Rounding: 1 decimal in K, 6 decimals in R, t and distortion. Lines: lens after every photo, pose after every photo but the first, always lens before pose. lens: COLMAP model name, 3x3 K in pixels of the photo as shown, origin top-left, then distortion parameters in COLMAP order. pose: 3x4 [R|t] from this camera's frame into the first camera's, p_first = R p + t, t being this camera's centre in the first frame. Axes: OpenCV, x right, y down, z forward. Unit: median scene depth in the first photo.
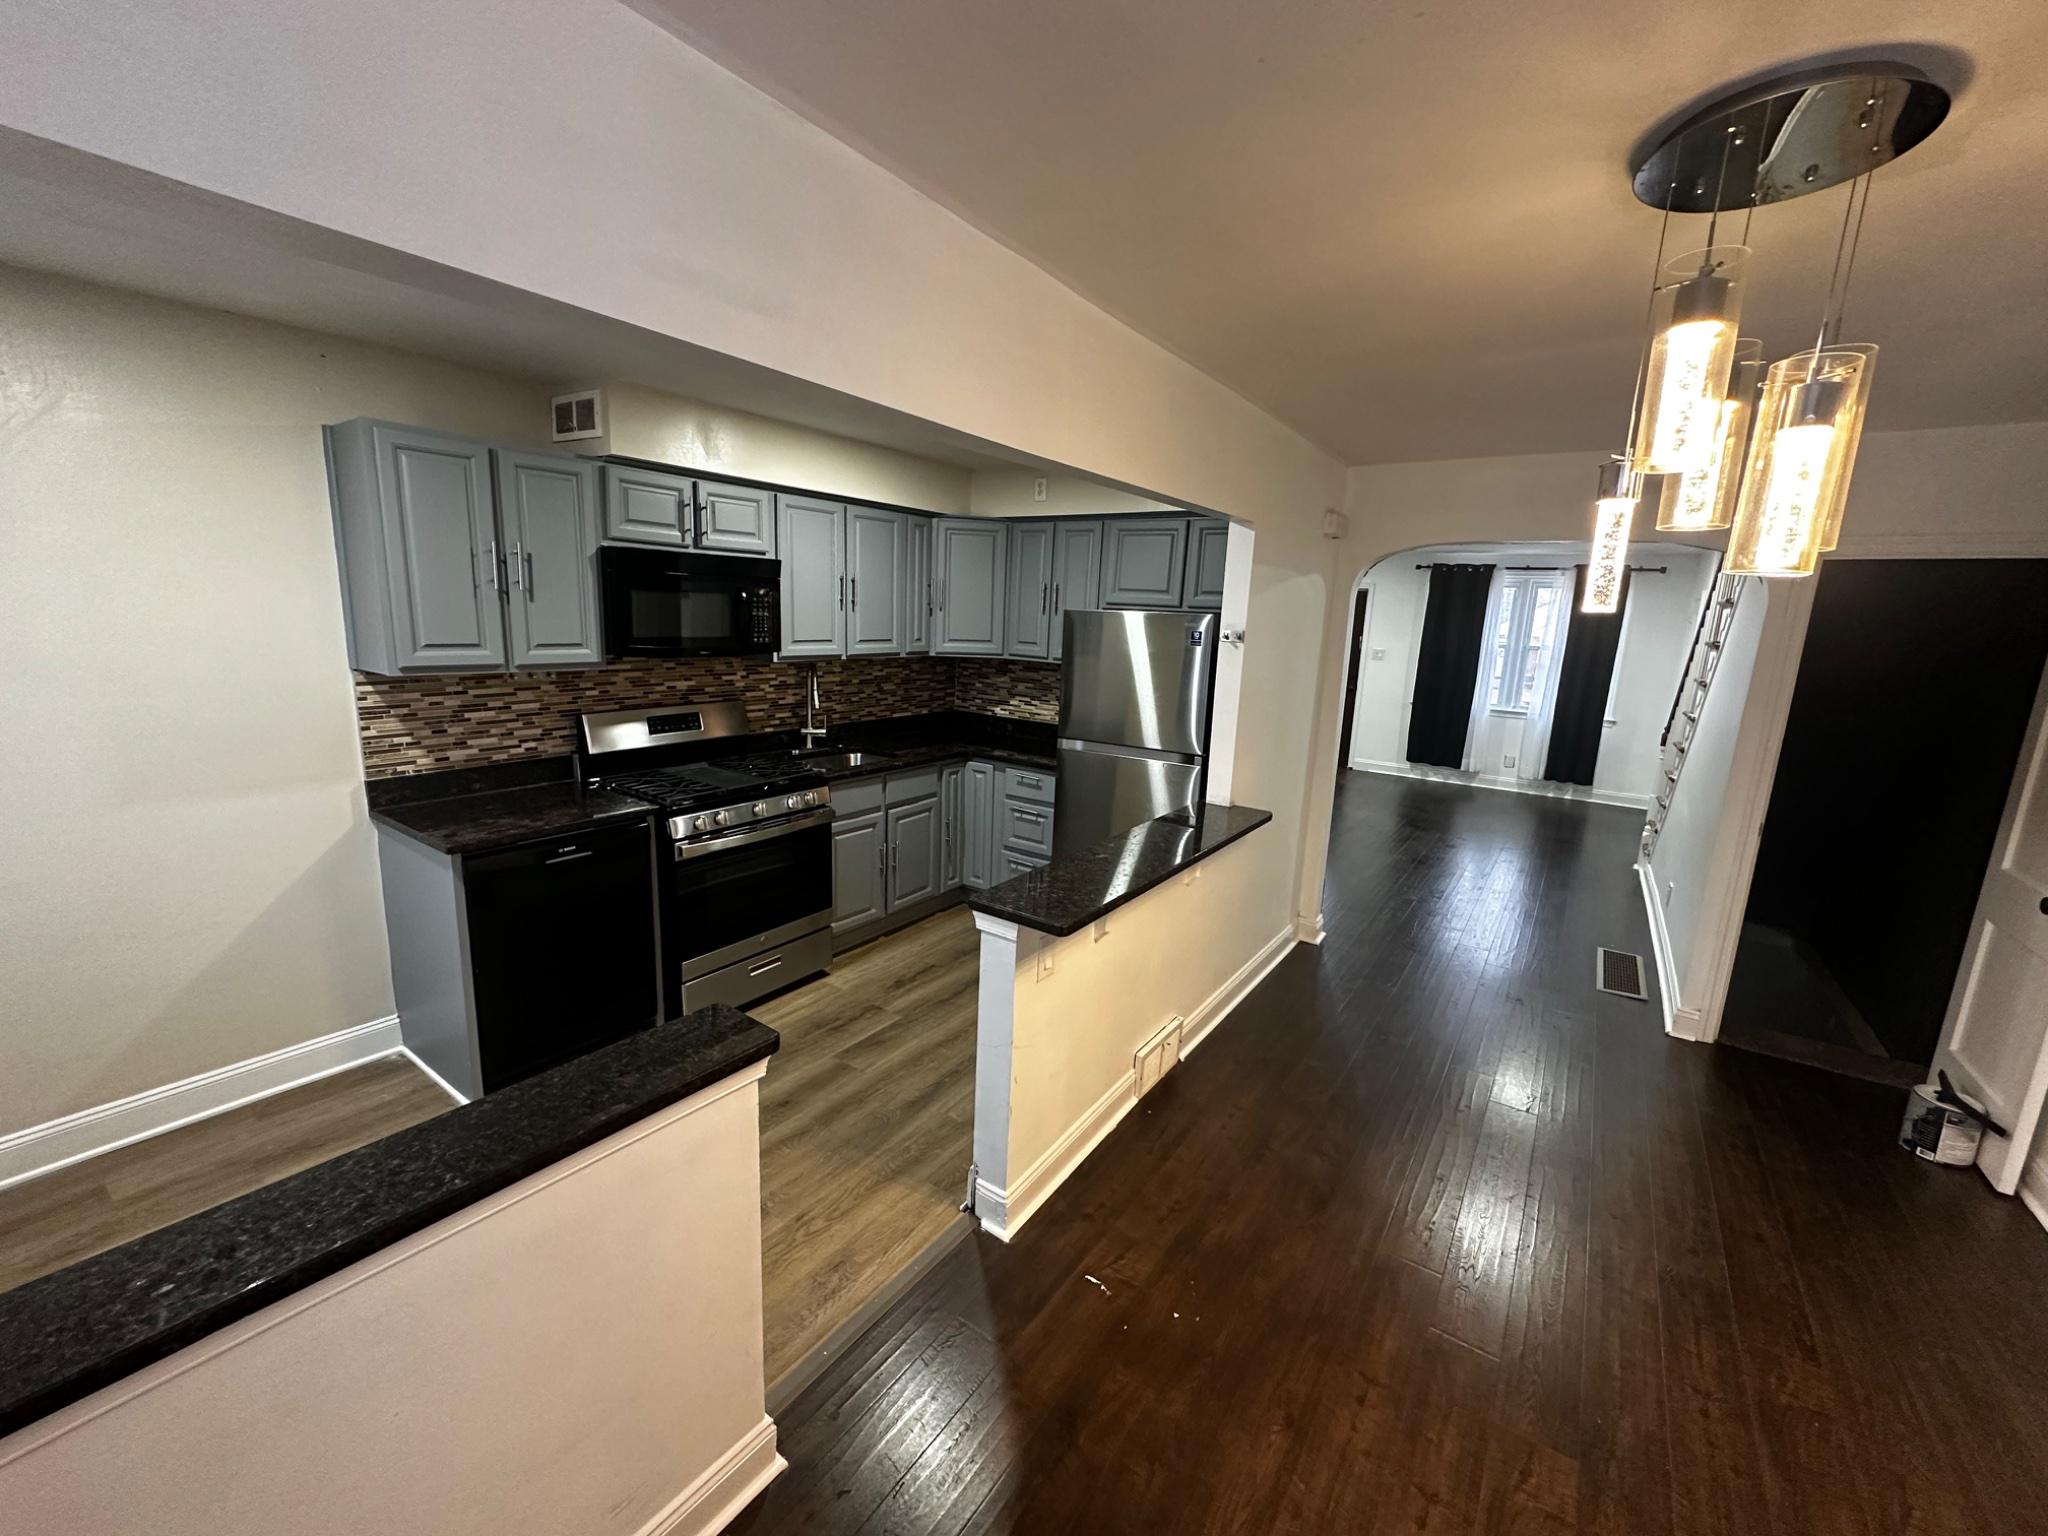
lens RADIAL K [[815.0, 0, 1020.4], [0, 815.0, 767.0], [0, 0, 1]] dist [-0.000311, 0.000347]
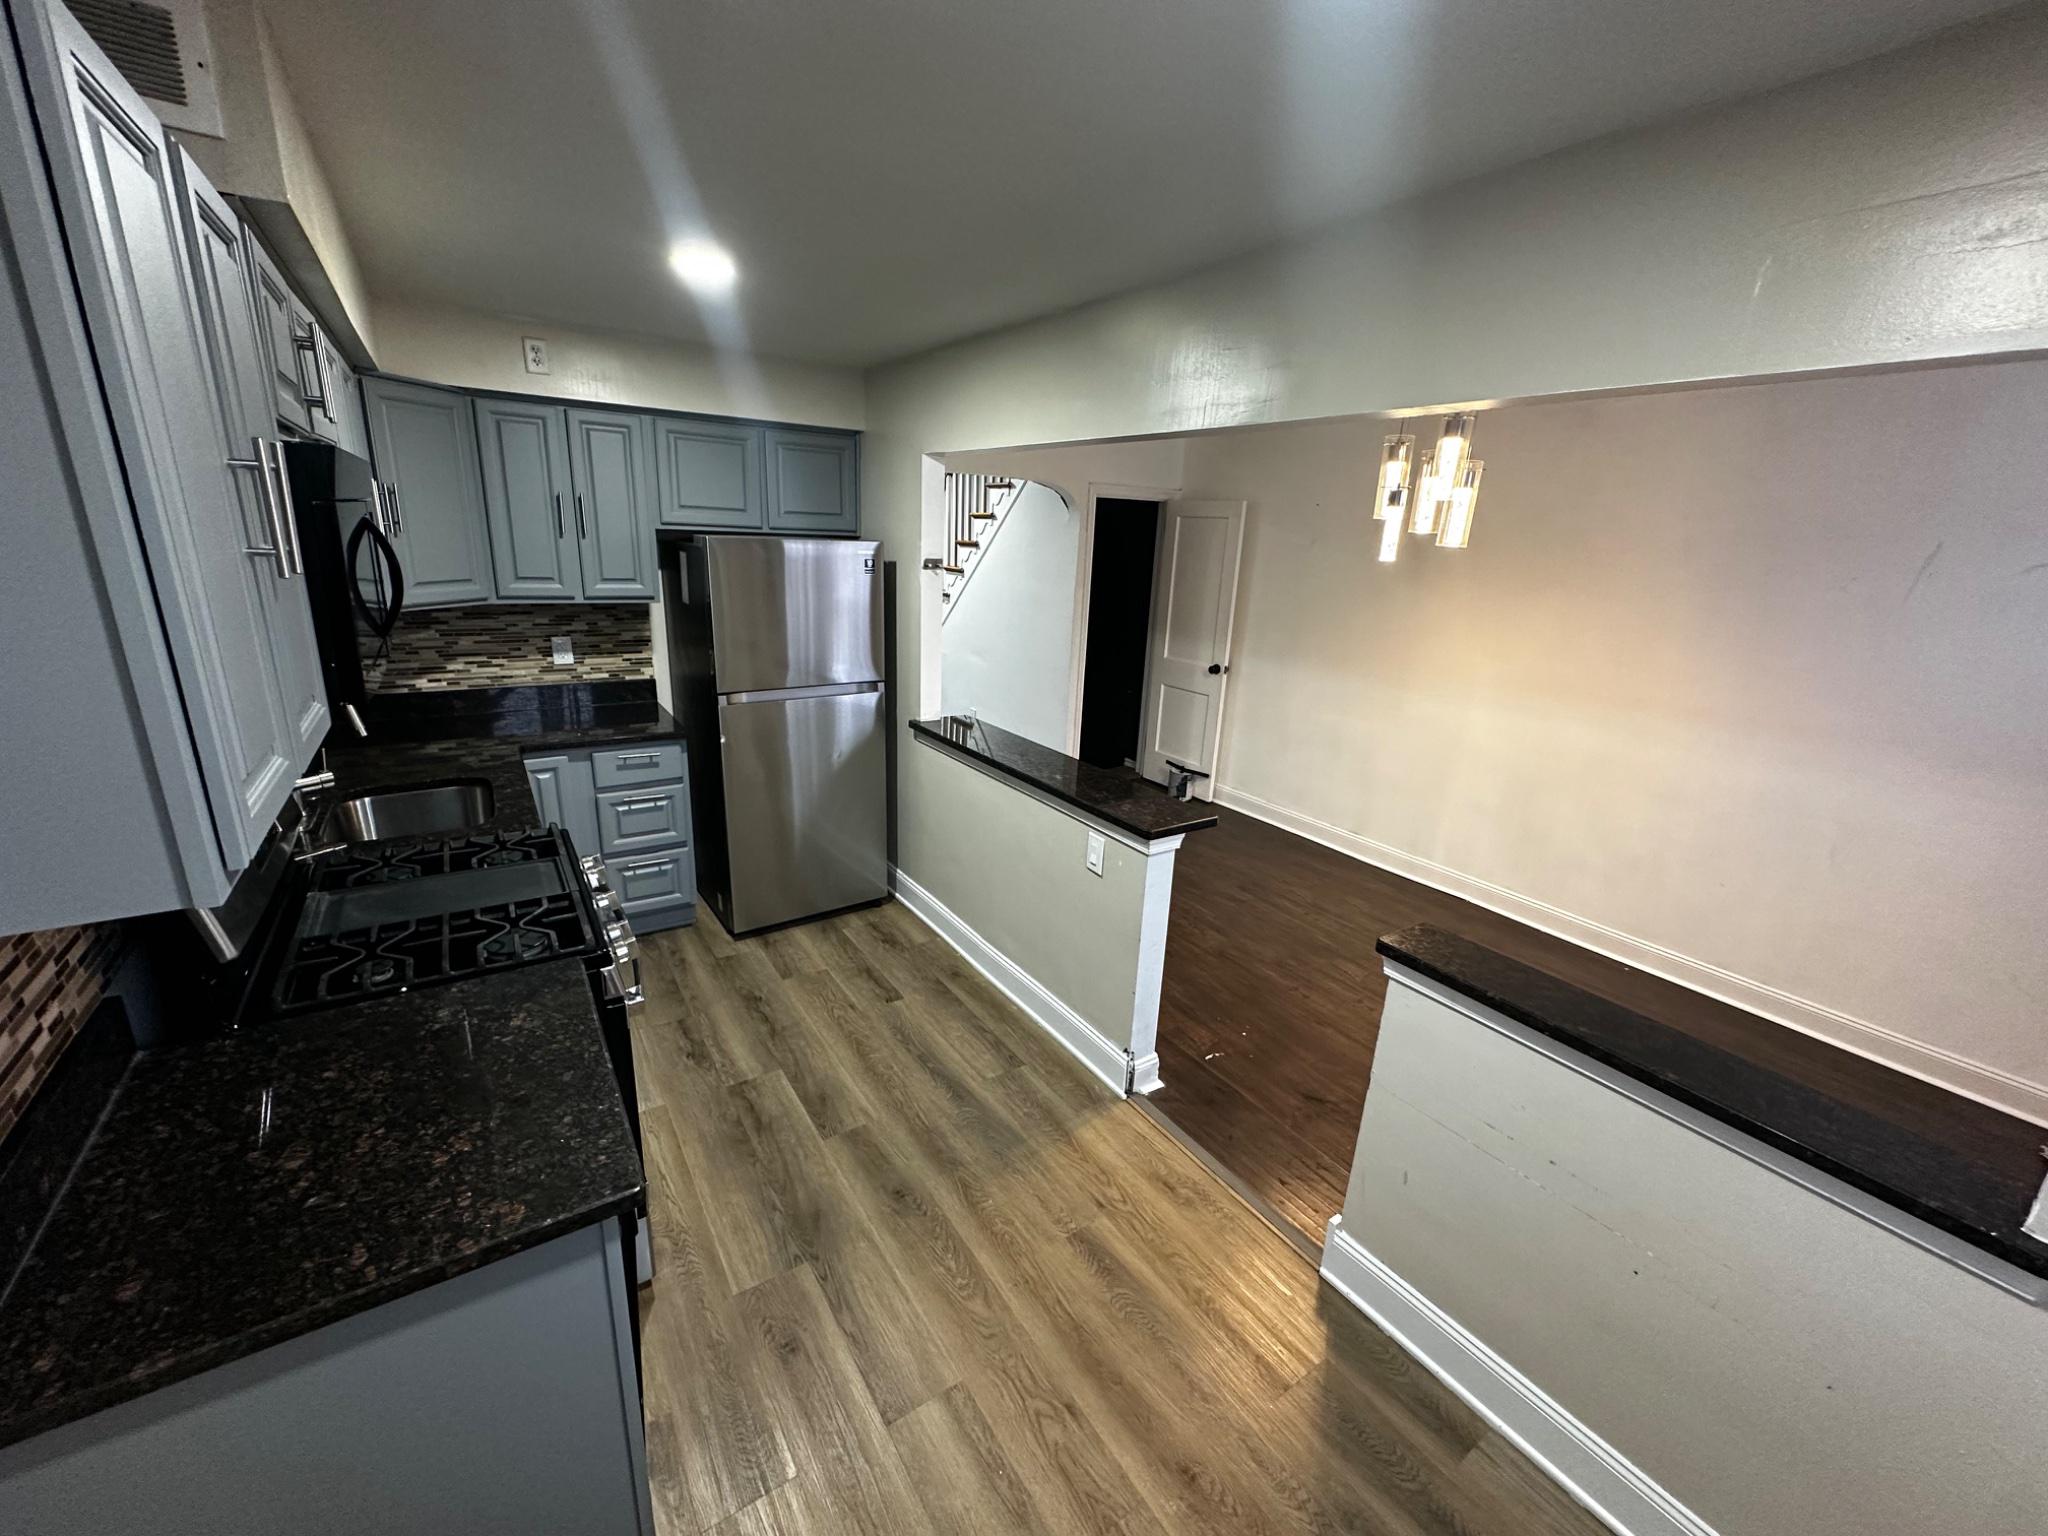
lens RADIAL K [[815.0, 0, 1023.3], [0, 815.0, 766.9], [0, 0, 1]] dist [-0.000311, 0.000347]
pose [[0.358782, -0.285032, 0.888837, -0.723297], [0.150425, 0.957446, 0.246314, -0.148977], [-0.921221, 0.045330, 0.386390, 0.476649]]
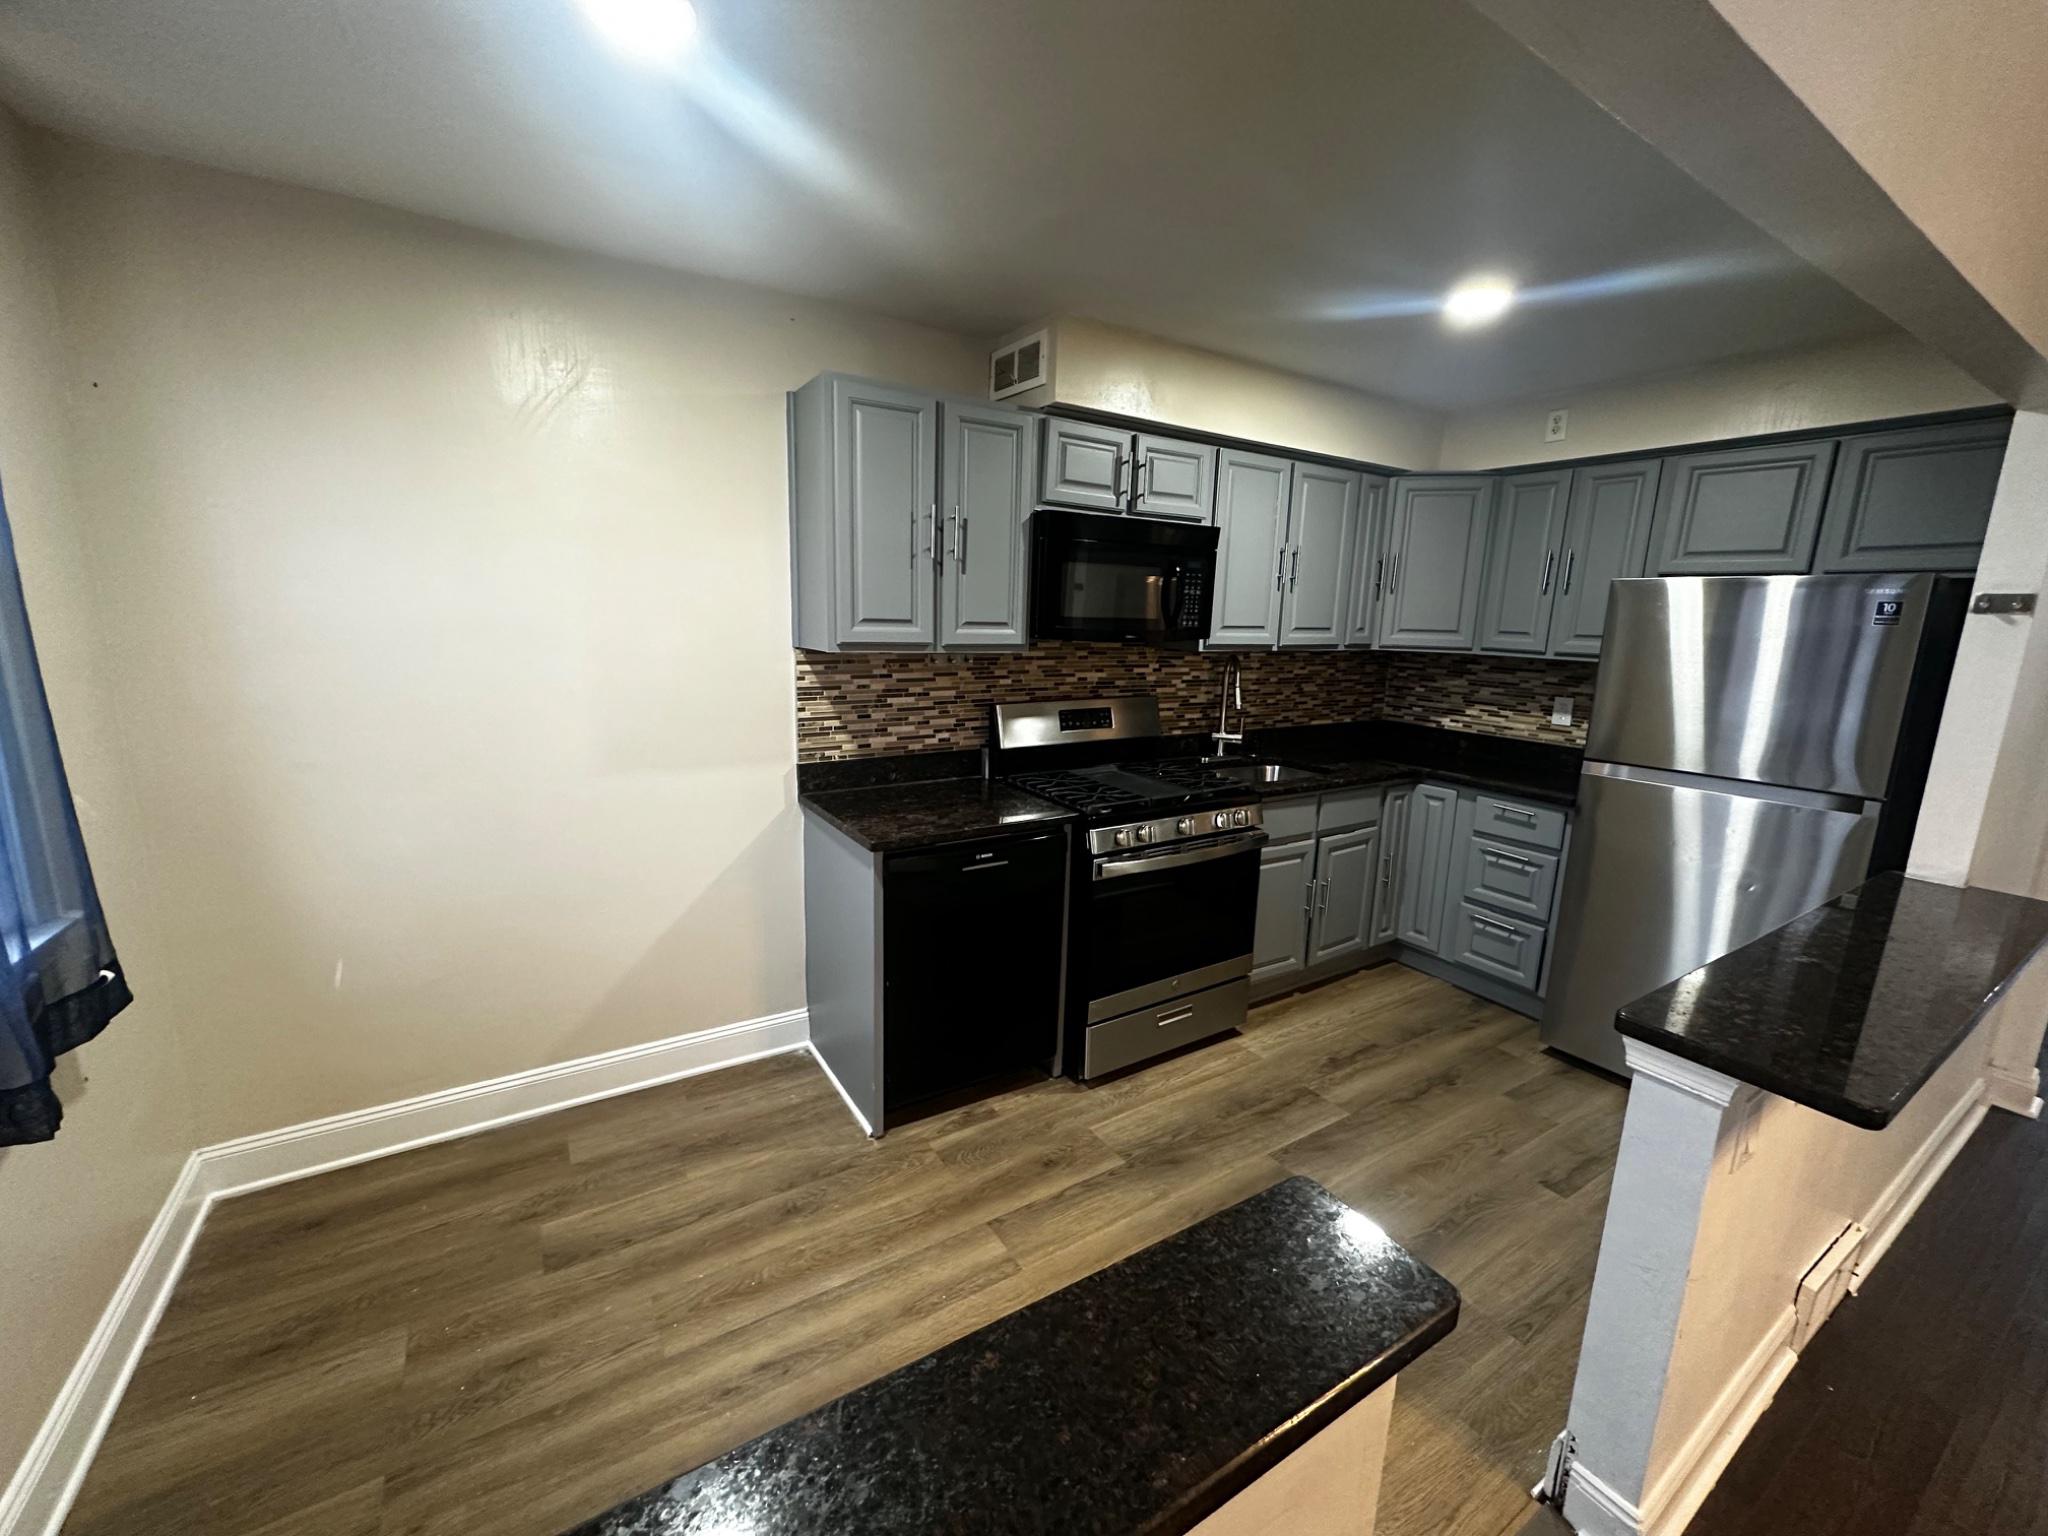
lens RADIAL K [[815.0, 0, 1023.2], [0, 815.0, 767.5], [0, 0, 1]] dist [-0.000311, 0.000347]
pose [[0.923726, 0.058666, -0.378535, -0.165695], [-0.064749, 0.997896, -0.003349, 0.006208], [0.377542, 0.027603, 0.925581, 0.179821]]
